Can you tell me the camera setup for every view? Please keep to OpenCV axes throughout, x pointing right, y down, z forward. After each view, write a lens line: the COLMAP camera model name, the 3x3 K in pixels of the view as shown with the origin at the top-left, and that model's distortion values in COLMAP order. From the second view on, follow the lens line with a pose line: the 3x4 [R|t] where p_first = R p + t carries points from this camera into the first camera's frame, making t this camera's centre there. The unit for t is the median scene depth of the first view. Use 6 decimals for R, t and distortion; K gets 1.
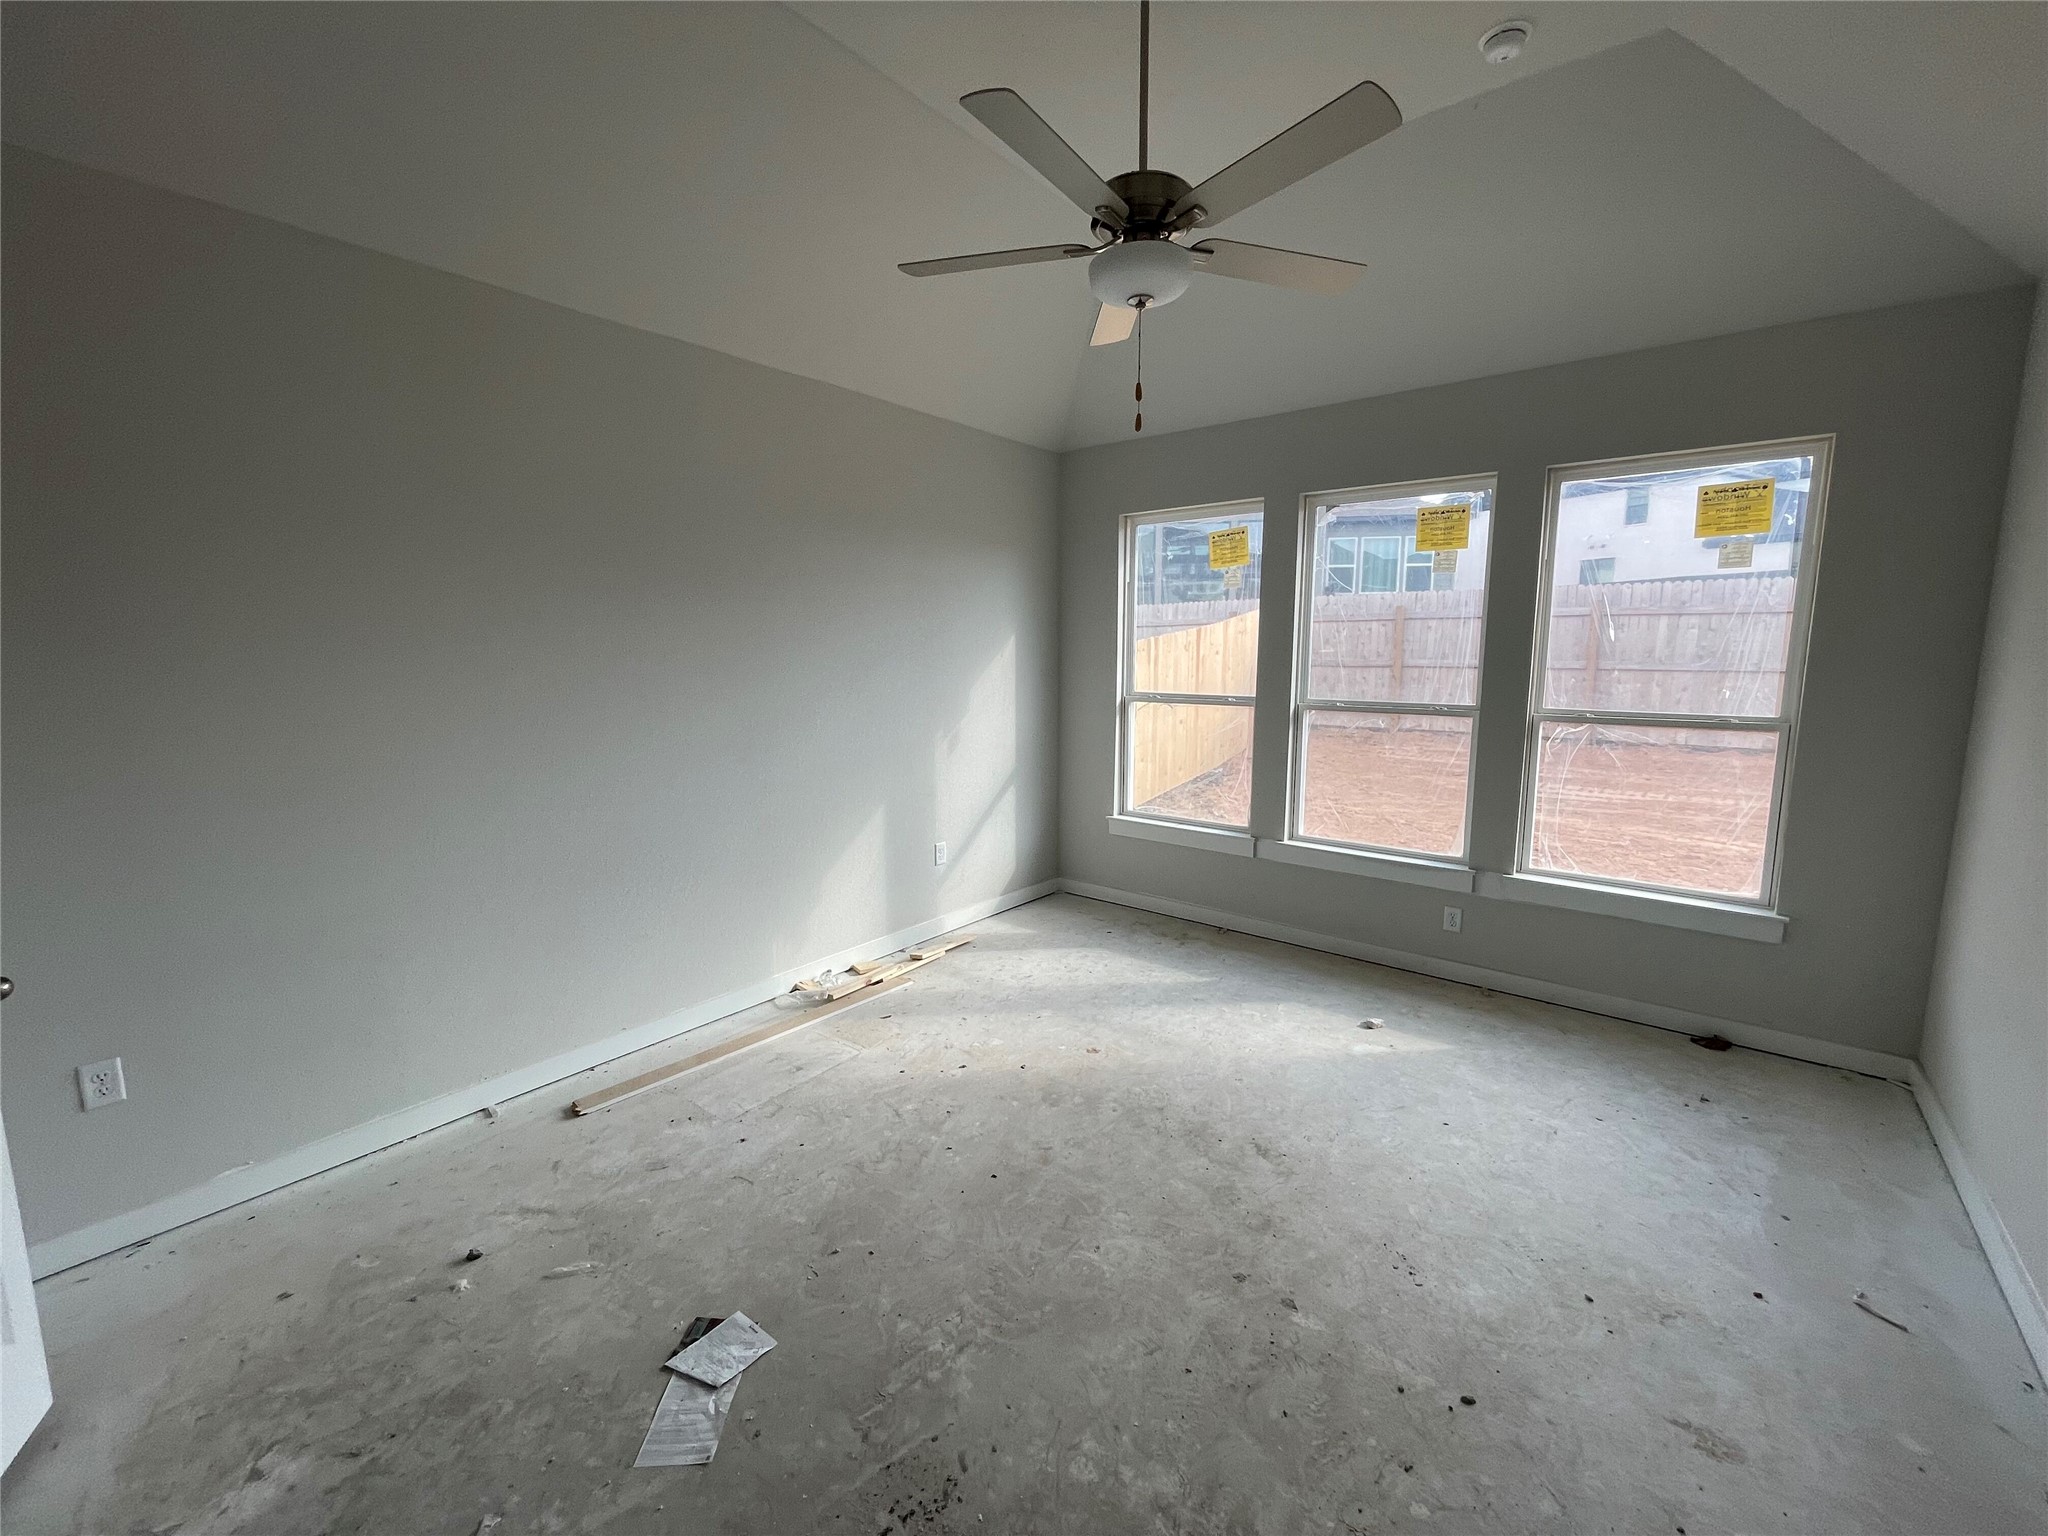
lens RADIAL K [[837.4, 0, 1011.1], [0, 837.4, 762.5], [0, 0, 1]] dist [-0.006016, 0.001116]
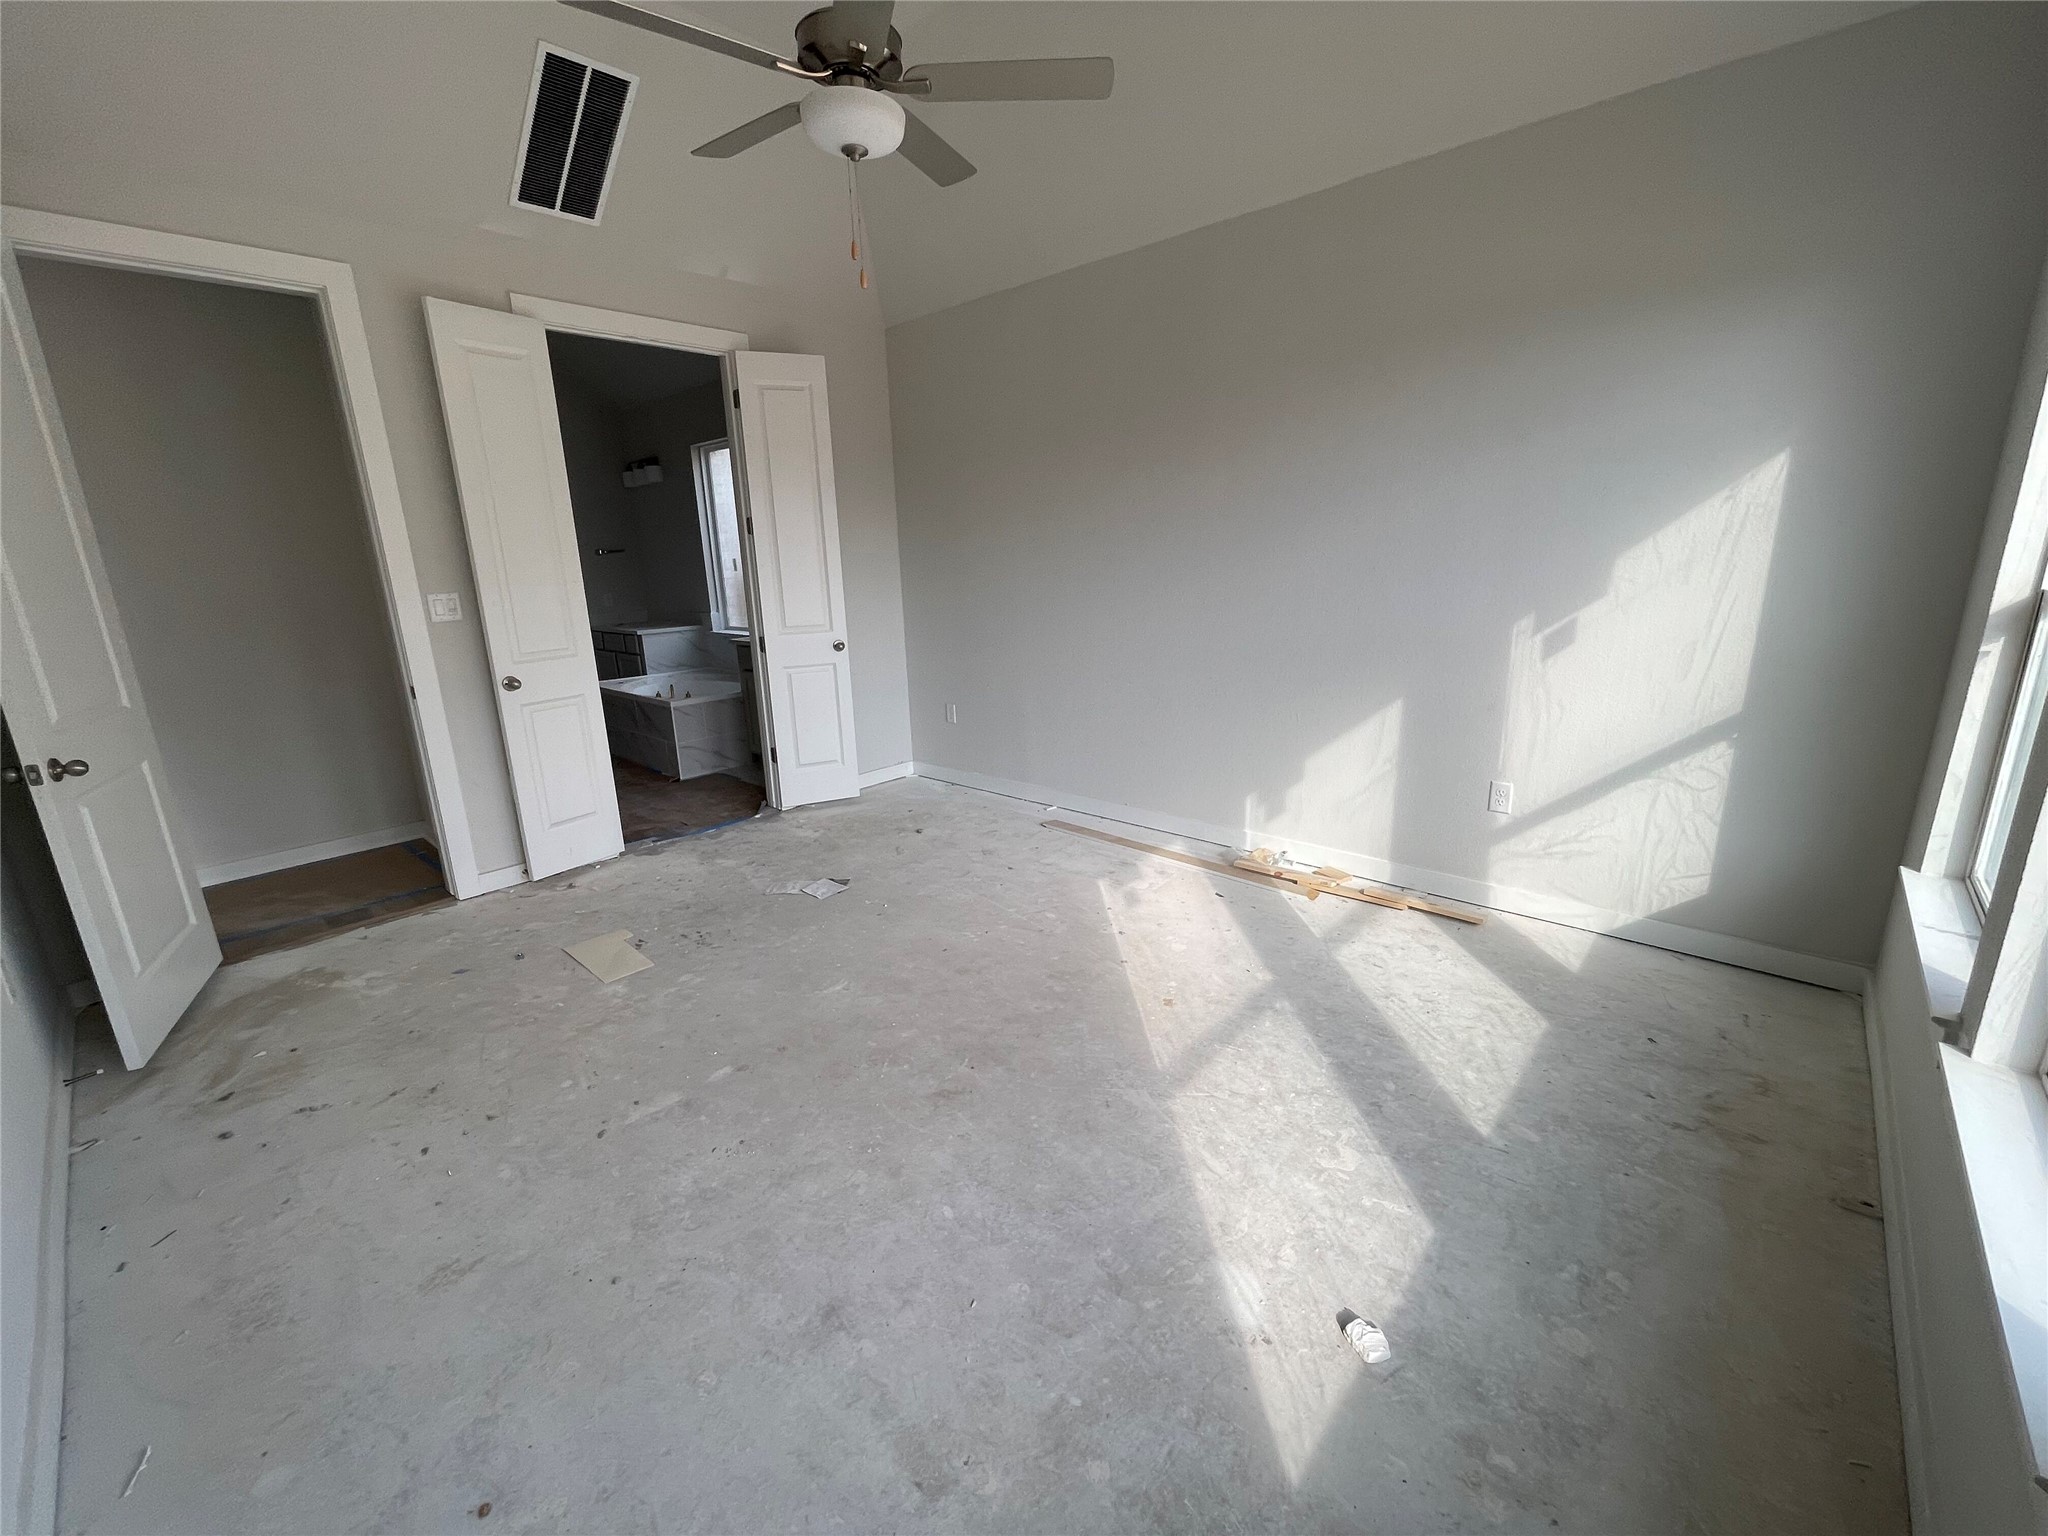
lens RADIAL K [[837.4, 0, 1015.1], [0, 837.4, 767.0], [0, 0, 1]] dist [-0.006016, 0.001116]
pose [[-0.055972, 0.257012, -0.964786, 0.733395], [-0.108202, 0.959048, 0.261761, -0.065575], [0.992552, 0.119043, -0.025871, 0.737759]]
